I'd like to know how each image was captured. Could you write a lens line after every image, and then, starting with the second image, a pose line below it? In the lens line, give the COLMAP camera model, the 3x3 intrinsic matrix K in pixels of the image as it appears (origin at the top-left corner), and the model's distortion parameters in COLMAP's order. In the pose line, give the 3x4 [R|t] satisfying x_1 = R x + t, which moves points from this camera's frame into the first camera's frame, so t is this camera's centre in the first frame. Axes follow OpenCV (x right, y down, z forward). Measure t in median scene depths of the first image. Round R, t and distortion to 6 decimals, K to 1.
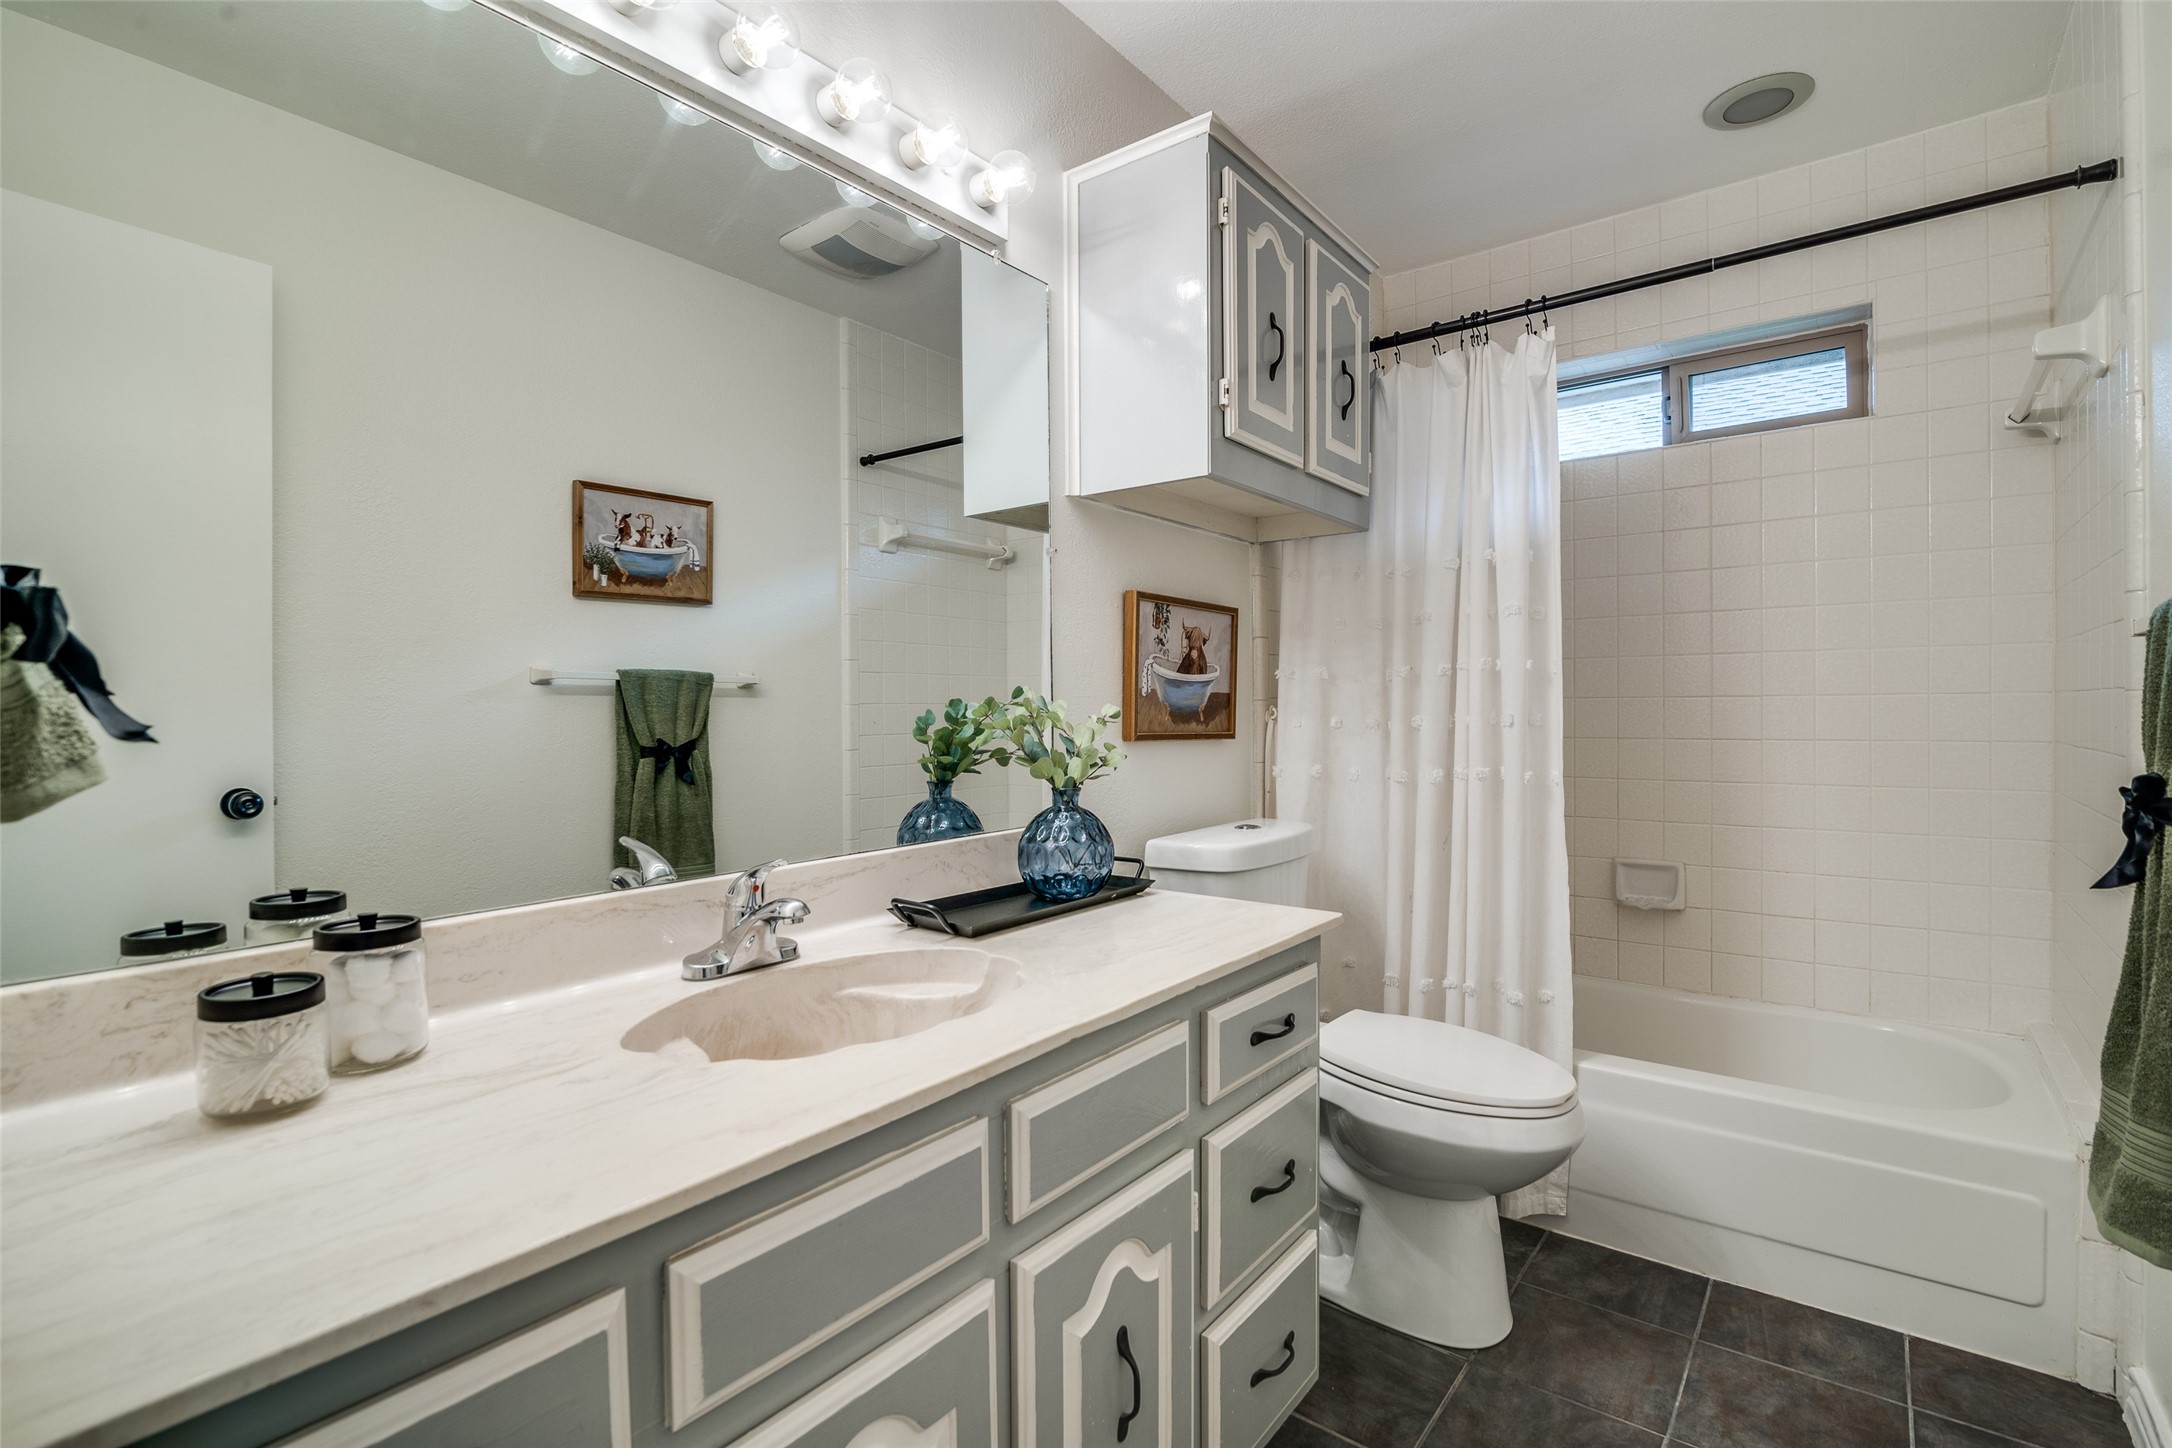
lens RADIAL K [[1000.6, 0, 1090.1], [0, 1000.6, 718.5], [0, 0, 1]] dist [-0.019057, 0.000364]
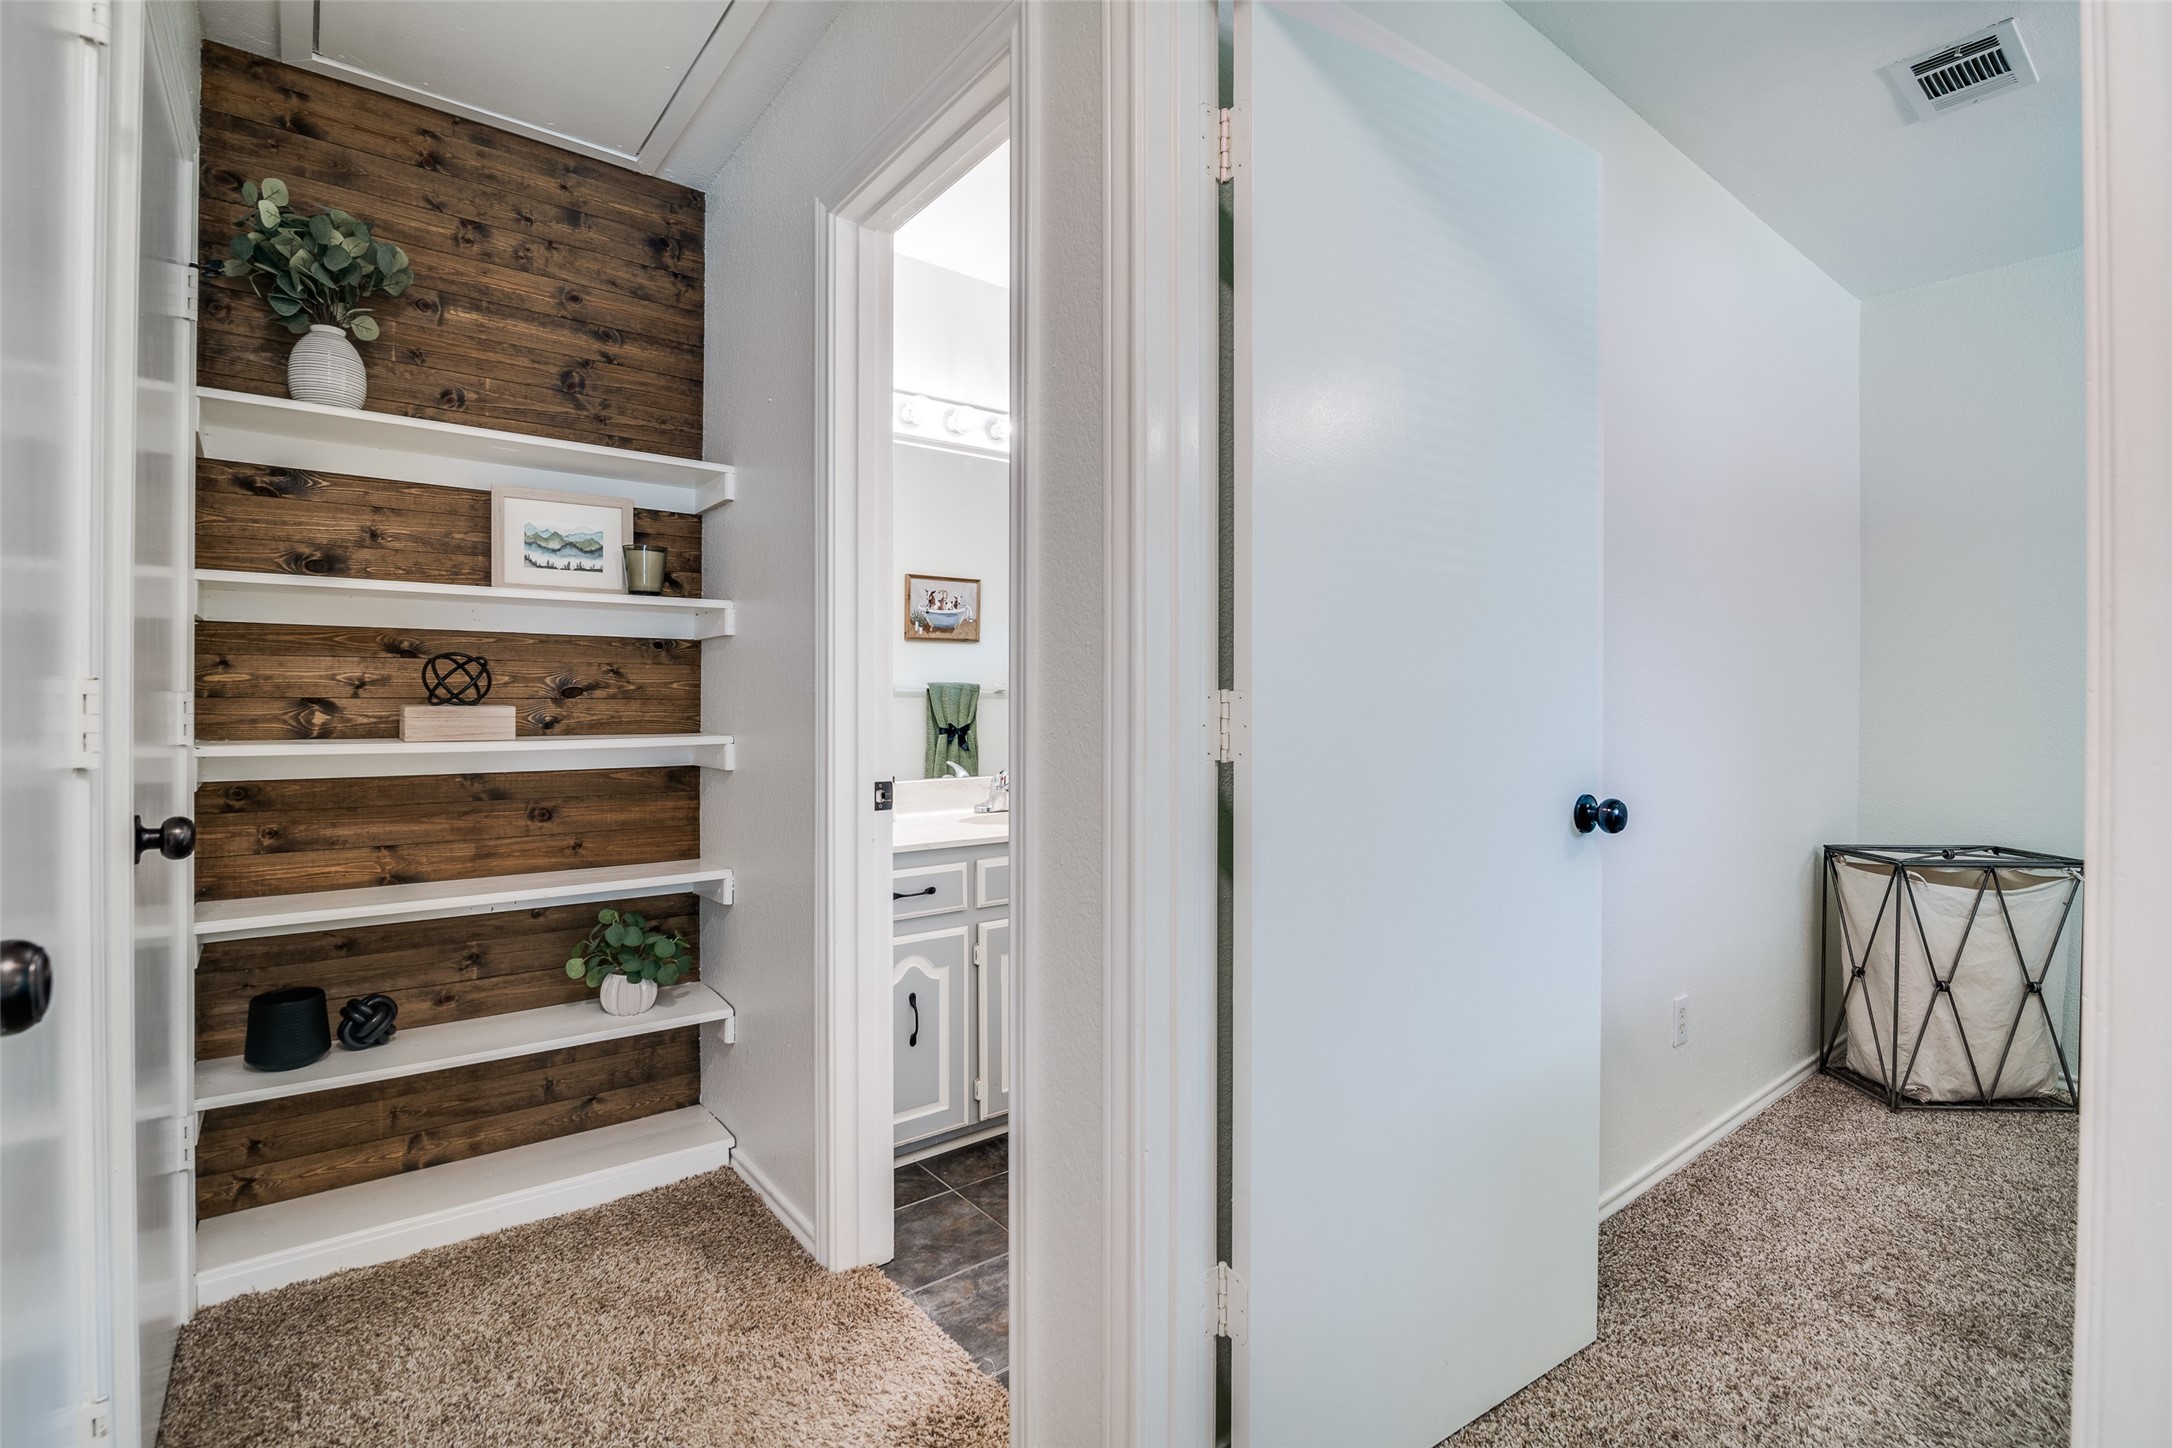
lens RADIAL K [[1000.6, 0, 1090.1], [0, 1000.6, 718.5], [0, 0, 1]] dist [-0.019057, 0.000364]
pose [[0.971695, 0.013060, -0.235877, 0.202739], [-0.012575, 0.999915, 0.003562, 0.003210], [0.235903, -0.000495, 0.971776, -0.600463]]
